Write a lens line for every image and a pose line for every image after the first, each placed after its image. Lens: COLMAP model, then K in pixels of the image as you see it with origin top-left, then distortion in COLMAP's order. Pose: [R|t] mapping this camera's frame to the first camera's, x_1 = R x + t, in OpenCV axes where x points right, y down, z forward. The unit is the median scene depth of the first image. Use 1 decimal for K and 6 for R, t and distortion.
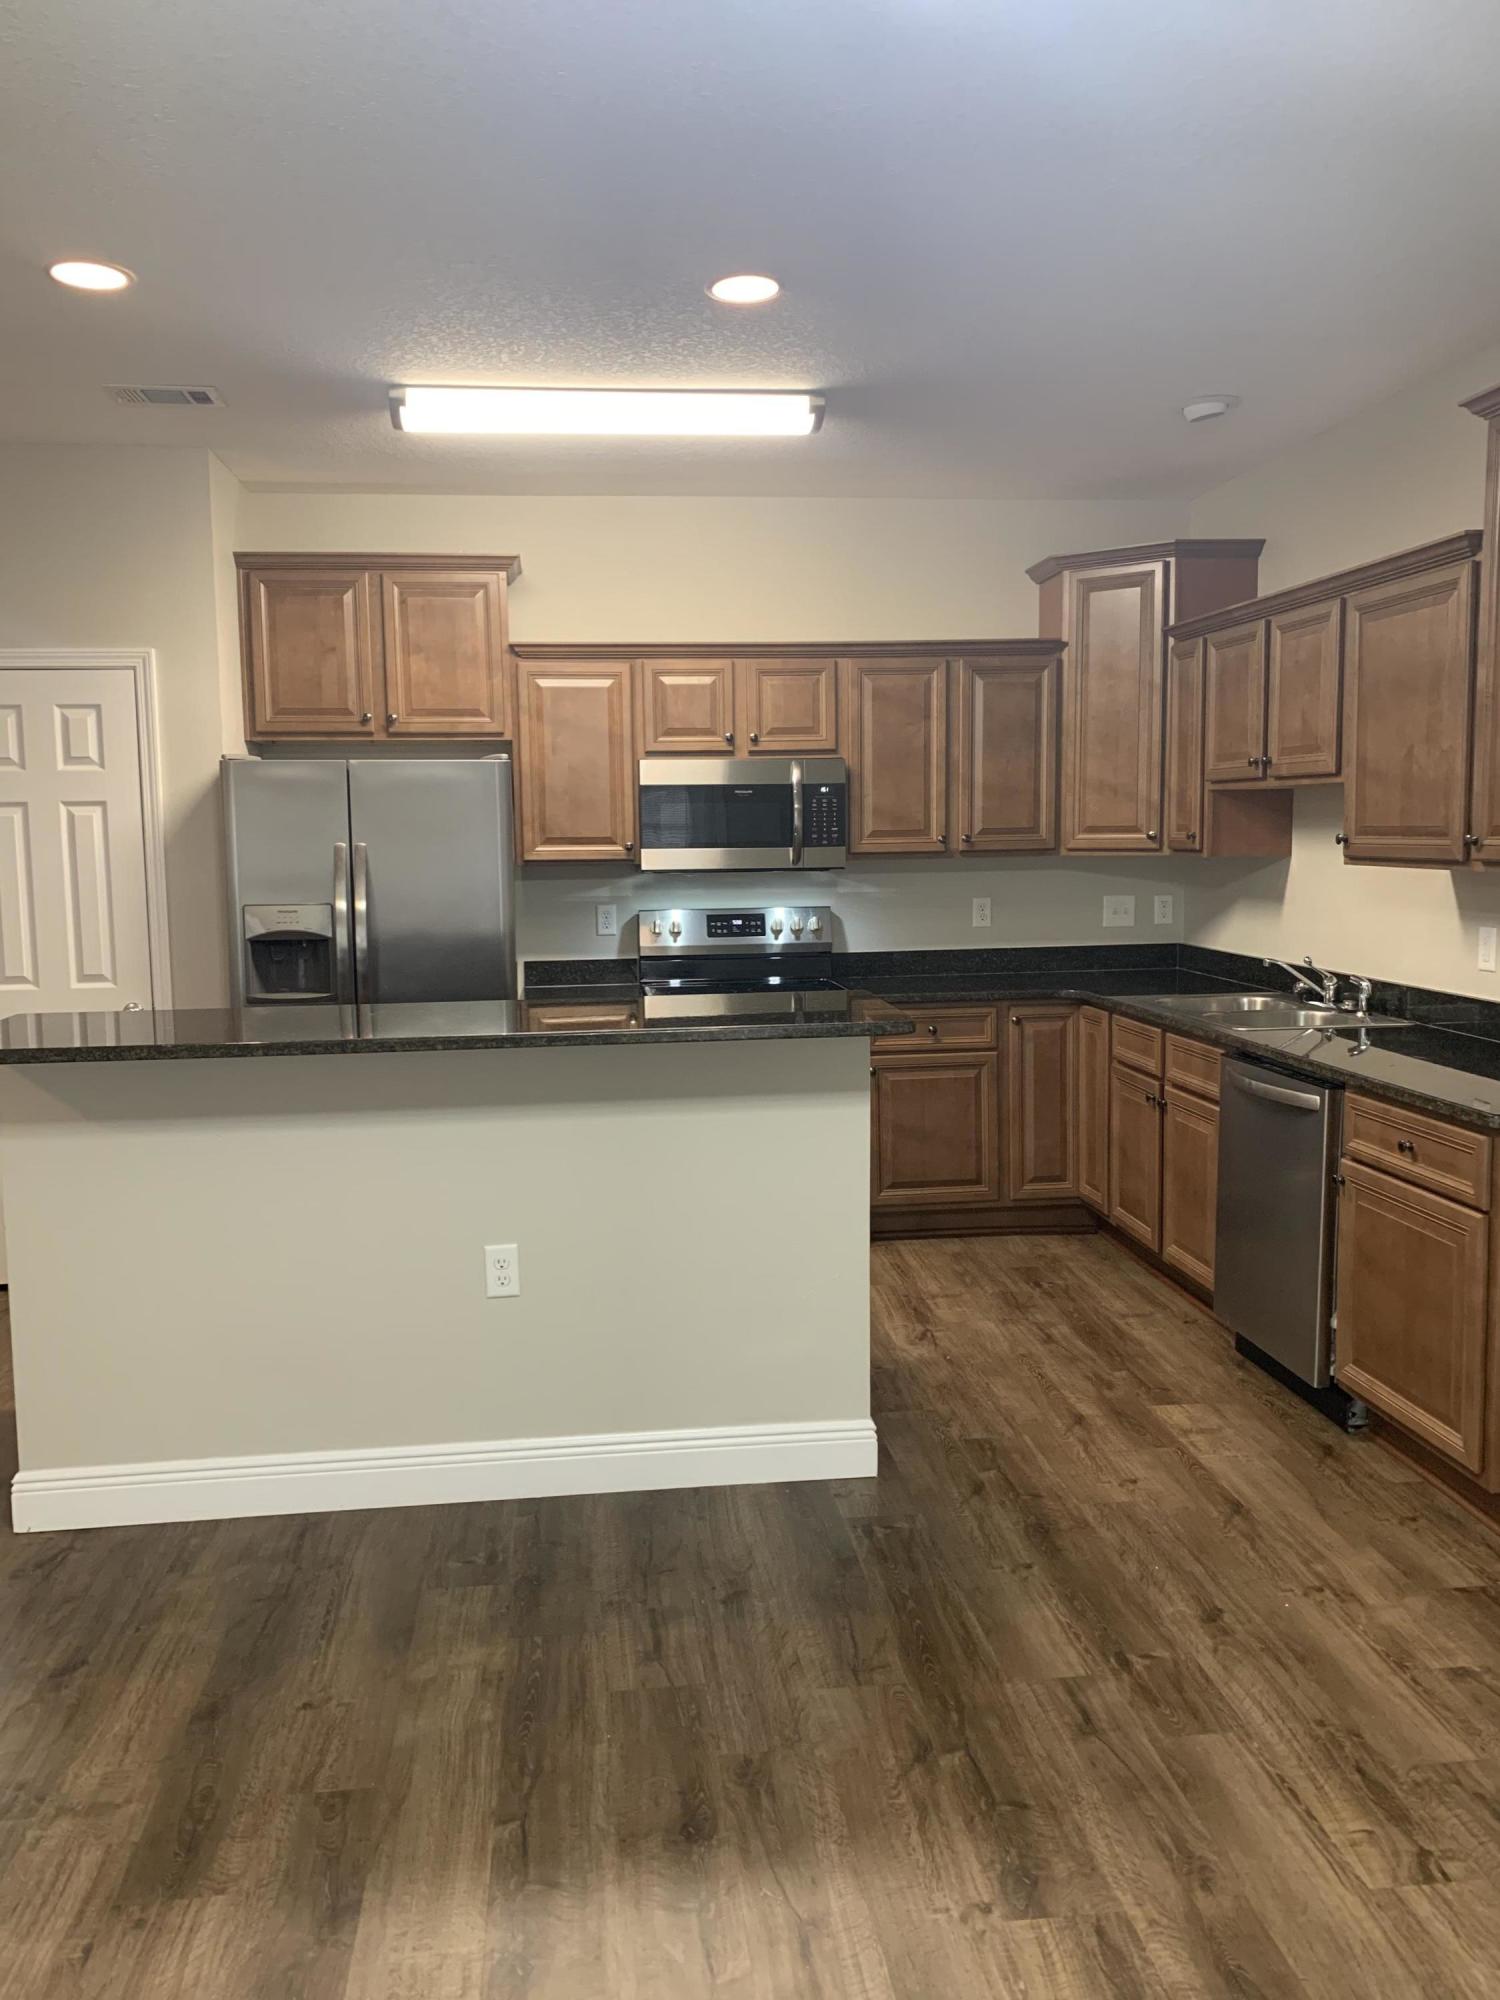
lens RADIAL K [[1518.3, 0, 729.0], [0, 1518.3, 988.8], [0, 0, 1]] dist [0.031351, -0.033824]
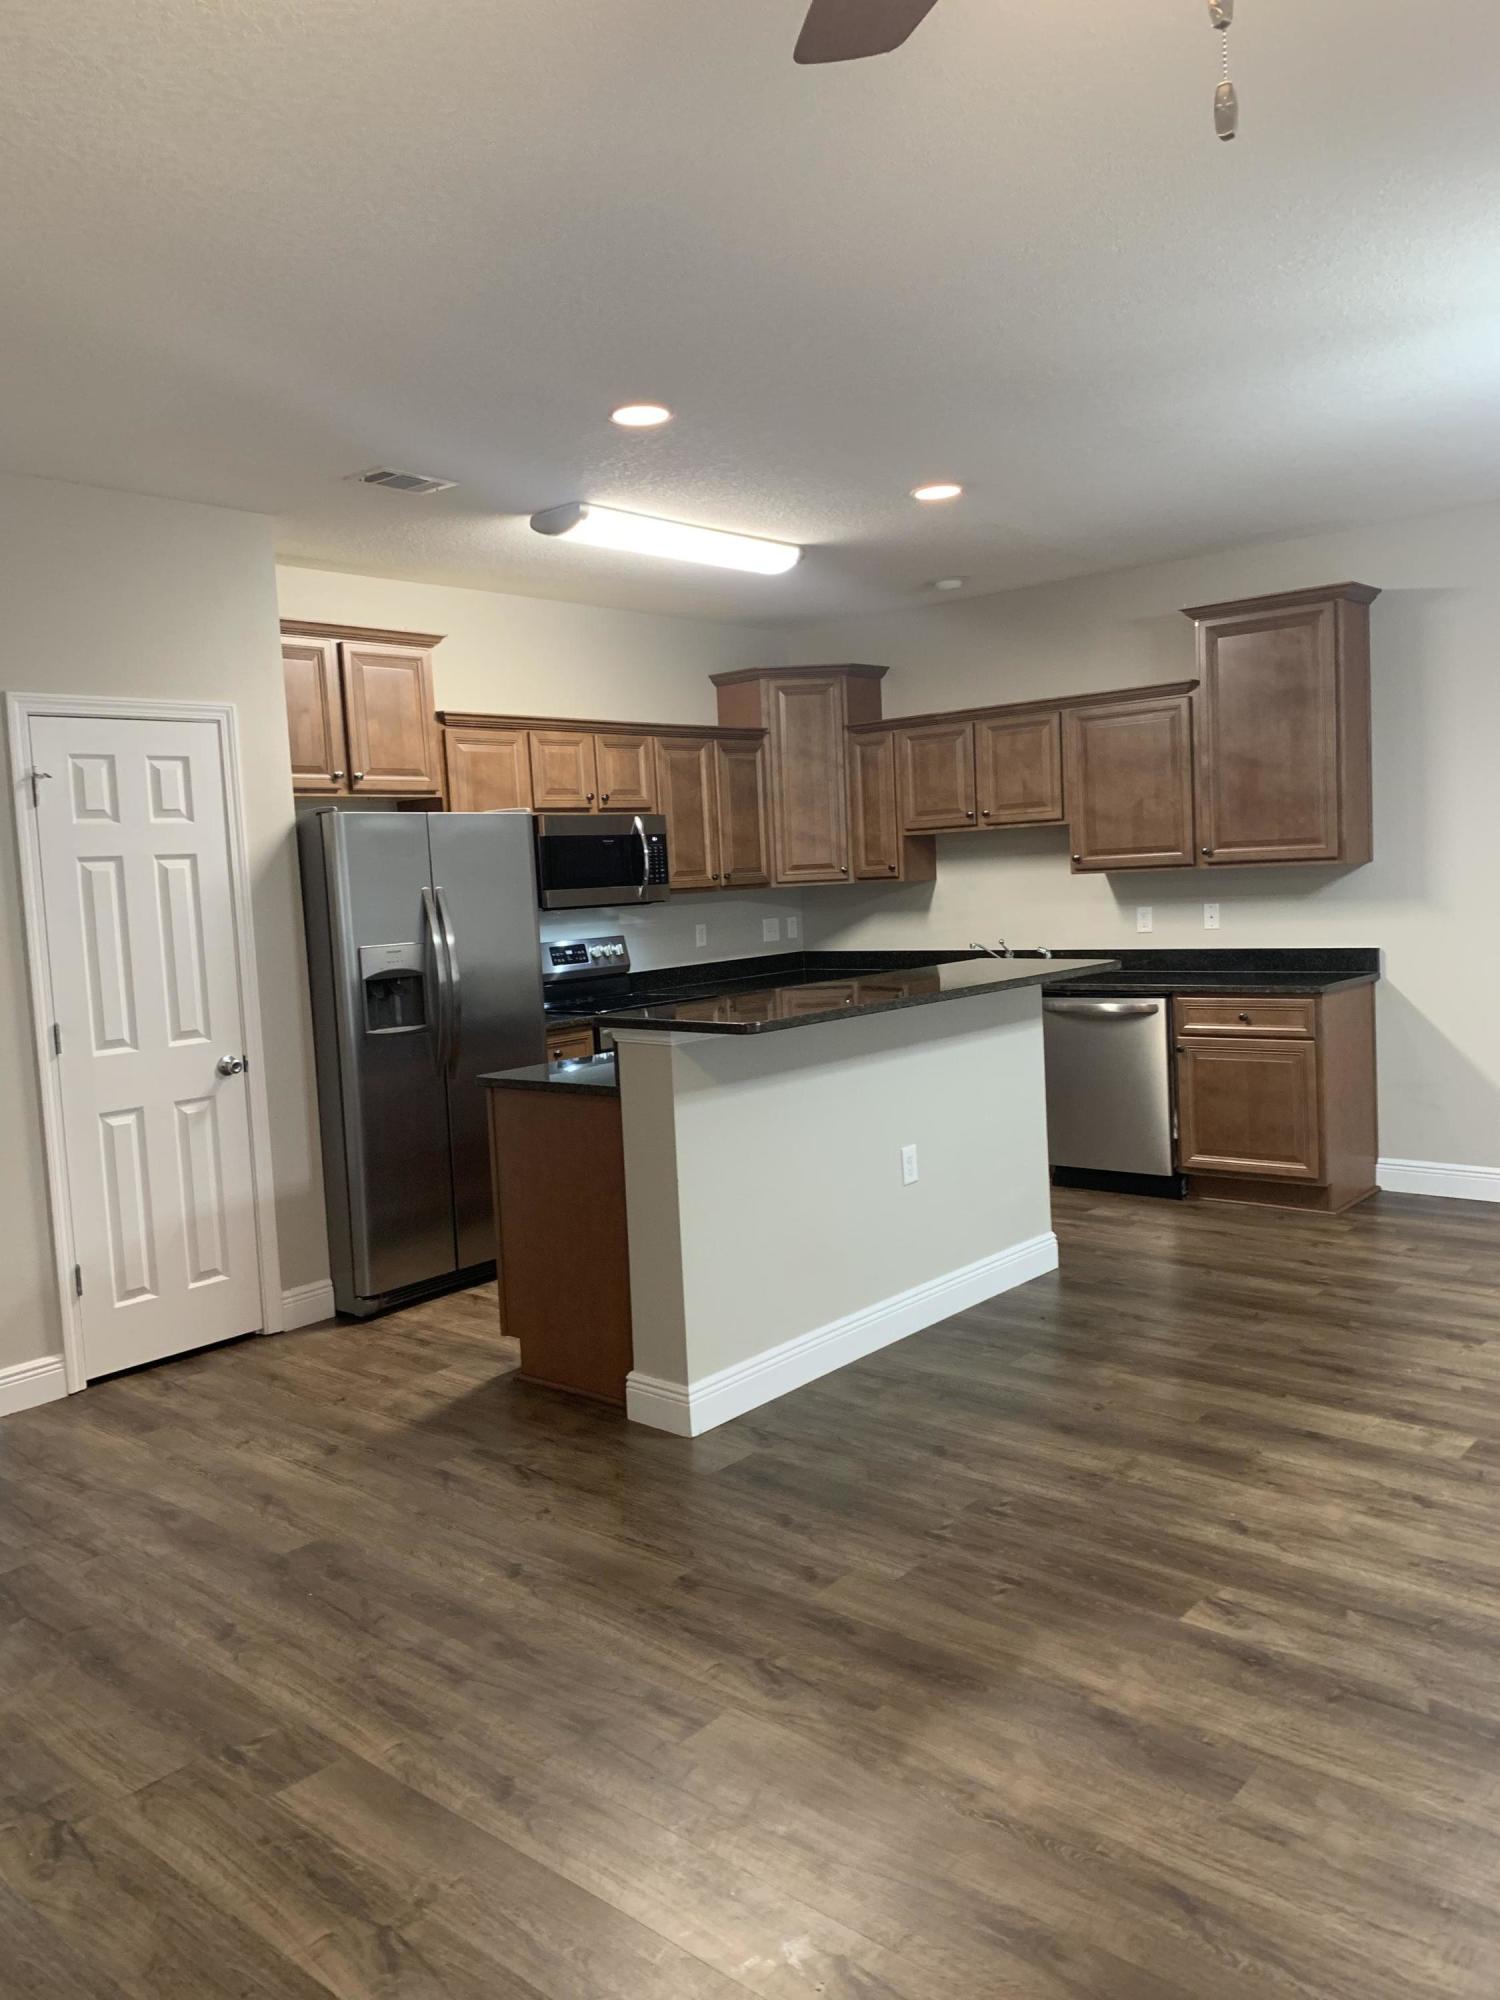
lens RADIAL K [[1518.3, 0, 732.2], [0, 1518.3, 1001.2], [0, 0, 1]] dist [0.031351, -0.033824]
pose [[0.737107, -0.081281, 0.670870, -0.876786], [0.113318, 0.993550, -0.004130, 0.016650], [-0.666207, 0.079066, 0.741564, 0.045703]]
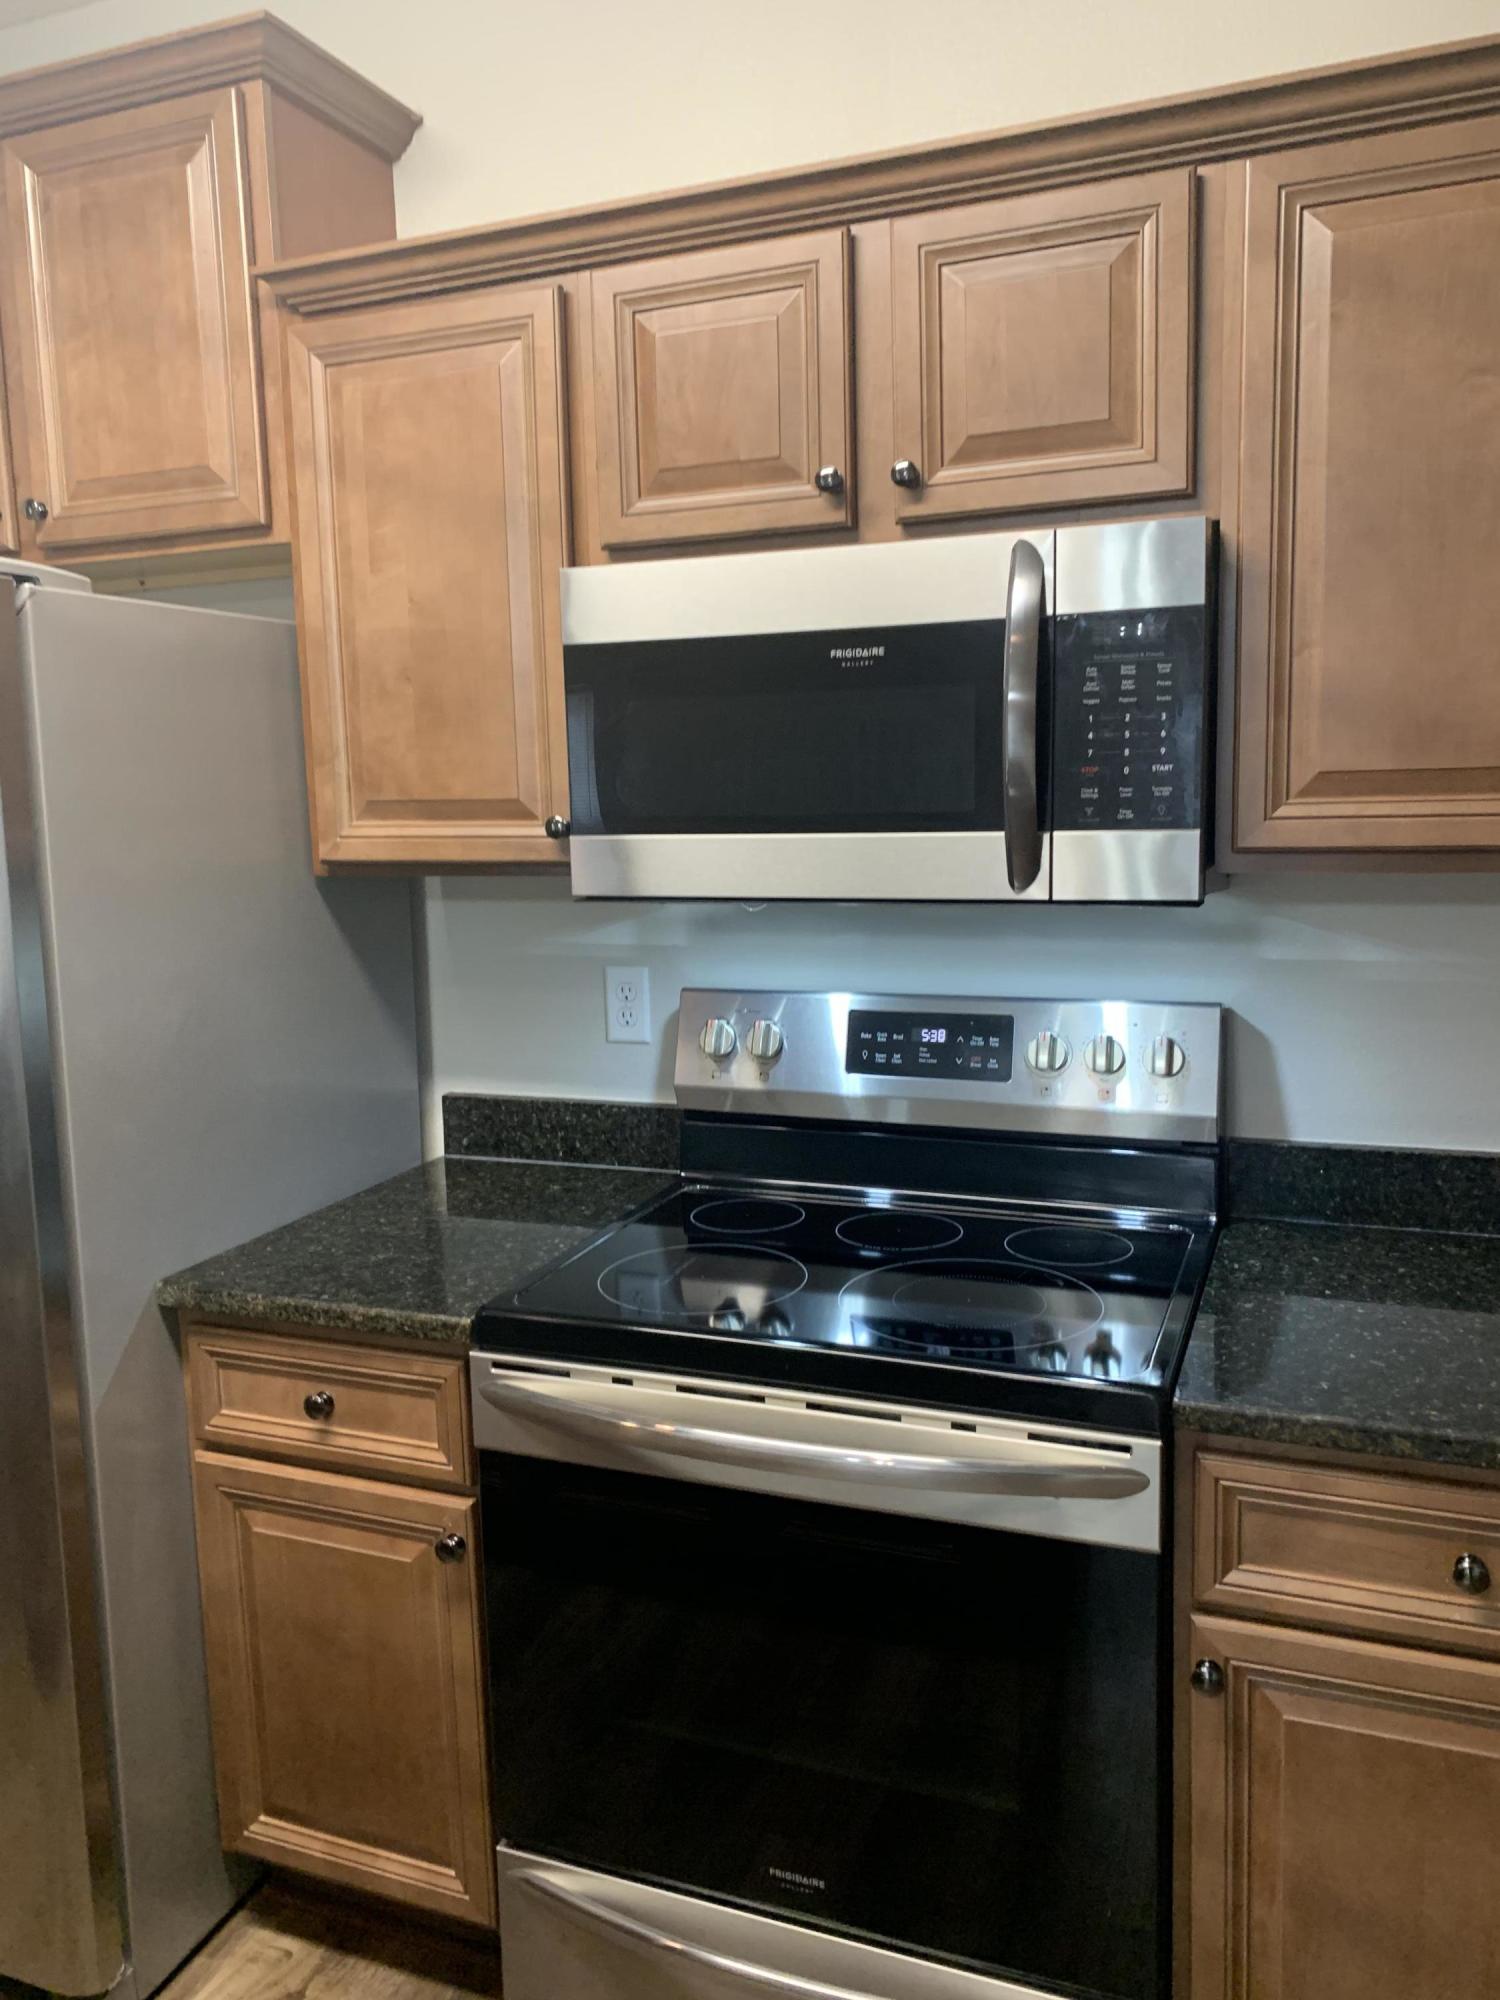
lens RADIAL K [[1518.3, 0, 741.3], [0, 1518.3, 981.7], [0, 0, 1]] dist [0.031351, -0.033824]
pose [[0.881536, 0.055687, -0.468822, 0.162889], [-0.034595, 0.997969, 0.053490, -0.092296], [0.470848, -0.030934, 0.881672, 0.837787]]
